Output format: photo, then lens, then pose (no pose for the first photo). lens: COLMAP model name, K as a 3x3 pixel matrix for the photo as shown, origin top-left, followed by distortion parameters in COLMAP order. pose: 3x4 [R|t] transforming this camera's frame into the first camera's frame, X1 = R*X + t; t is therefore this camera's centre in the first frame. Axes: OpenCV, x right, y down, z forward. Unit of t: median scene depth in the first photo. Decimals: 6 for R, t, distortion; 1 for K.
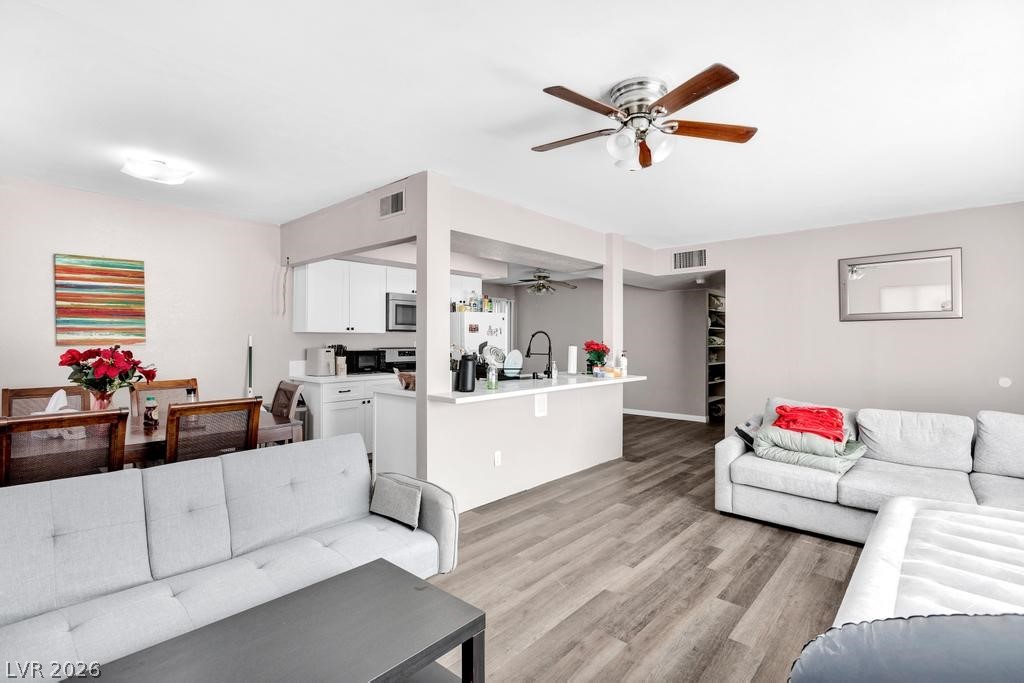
lens RADIAL K [[484.7, 0, 511.7], [0, 484.7, 340.6], [0, 0, 1]] dist [0.002567, 0.000266]
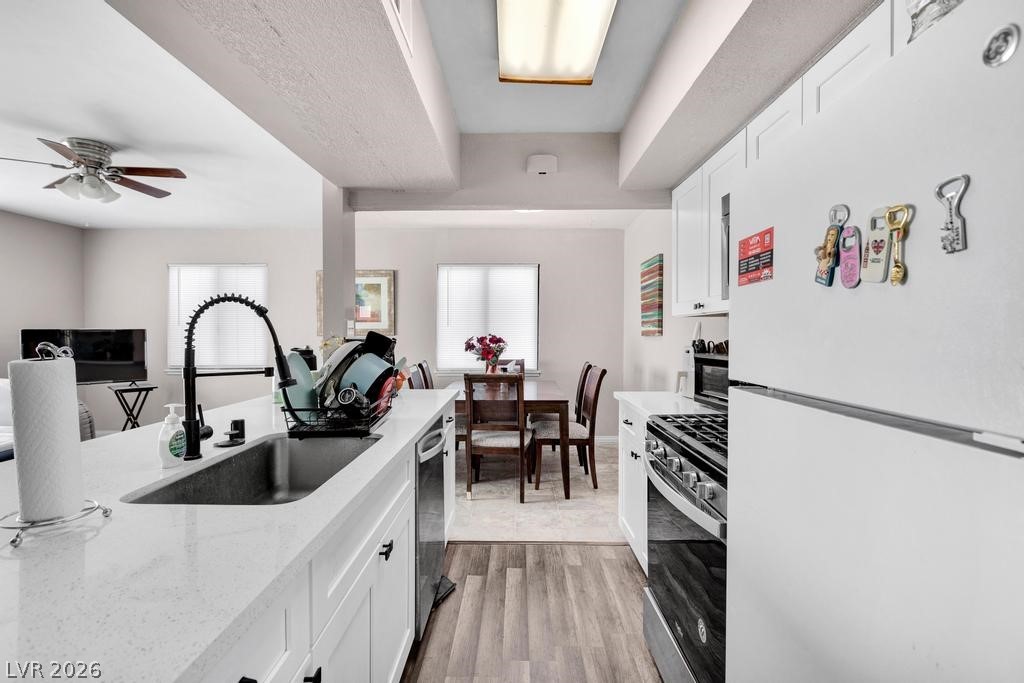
lens RADIAL K [[484.7, 0, 515.9], [0, 484.7, 340.5], [0, 0, 1]] dist [0.002567, 0.000266]
pose [[-0.739897, 0.015842, -0.672534, 0.145207], [0.008722, 0.999865, 0.013957, 0.001049], [0.672664, 0.004461, -0.739935, 1.535186]]
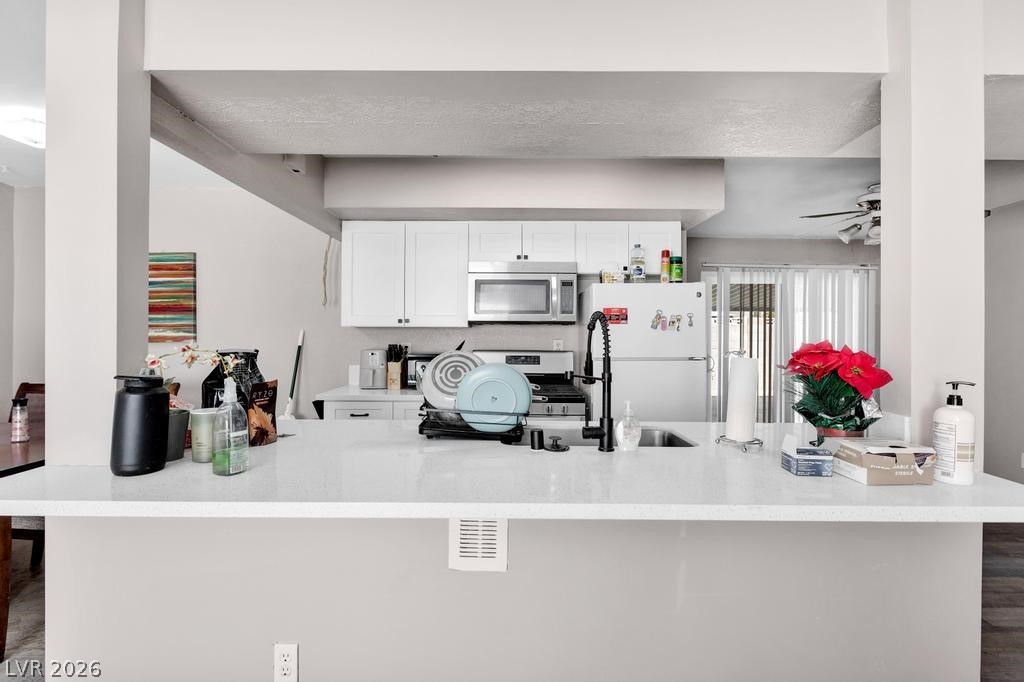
lens RADIAL K [[484.7, 0, 509.0], [0, 484.7, 338.8], [0, 0, 1]] dist [0.002567, 0.000266]
pose [[0.670669, 0.005309, -0.741738, 0.330397], [-0.002756, 0.999985, 0.004665, -0.004146], [0.741752, -0.001084, 0.670673, 0.816575]]
